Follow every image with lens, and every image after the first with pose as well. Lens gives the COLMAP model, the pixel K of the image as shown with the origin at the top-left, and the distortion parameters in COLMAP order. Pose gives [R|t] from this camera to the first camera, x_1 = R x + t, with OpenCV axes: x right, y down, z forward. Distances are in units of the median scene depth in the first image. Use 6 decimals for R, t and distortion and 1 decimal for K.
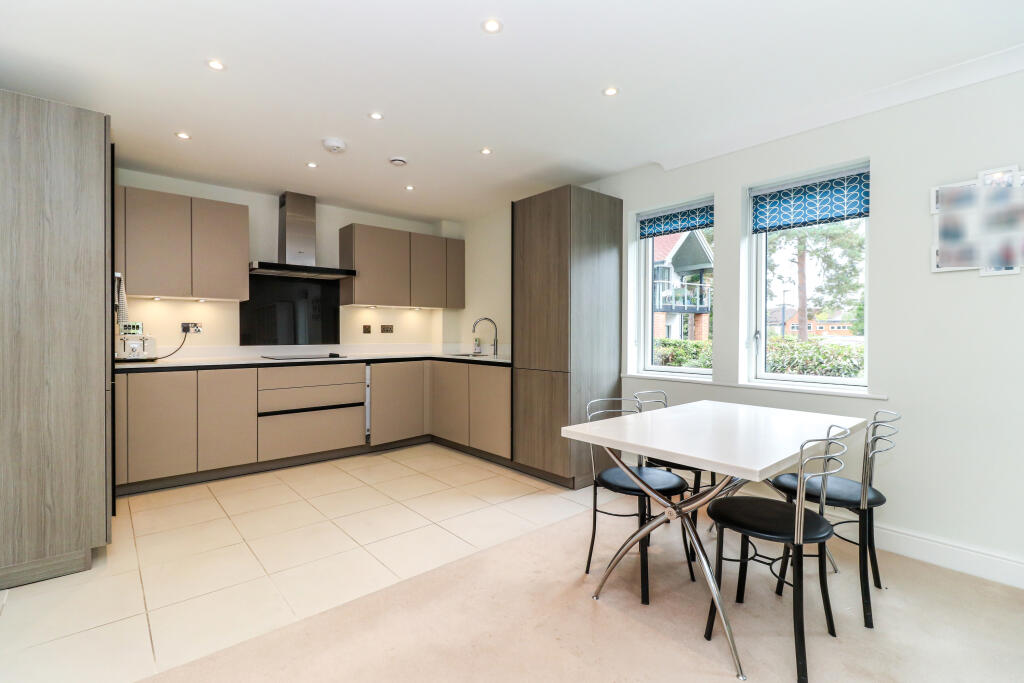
lens RADIAL K [[487.0, 0, 510.8], [0, 487.0, 342.9], [0, 0, 1]] dist [0.017844, -0.002888]
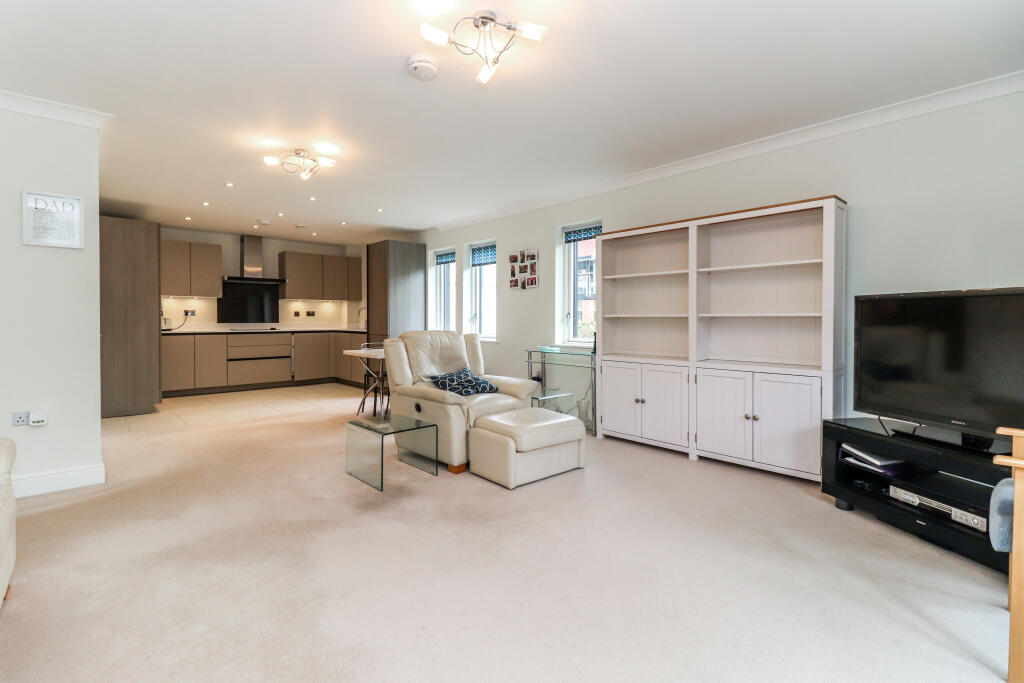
lens RADIAL K [[487.0, 0, 512.1], [0, 487.0, 333.8], [0, 0, 1]] dist [0.017844, -0.002888]
pose [[0.999781, -0.000967, 0.020924, 0.460842], [0.000743, 0.999942, 0.010722, 0.025752], [-0.020933, -0.010704, 0.999724, -0.771353]]
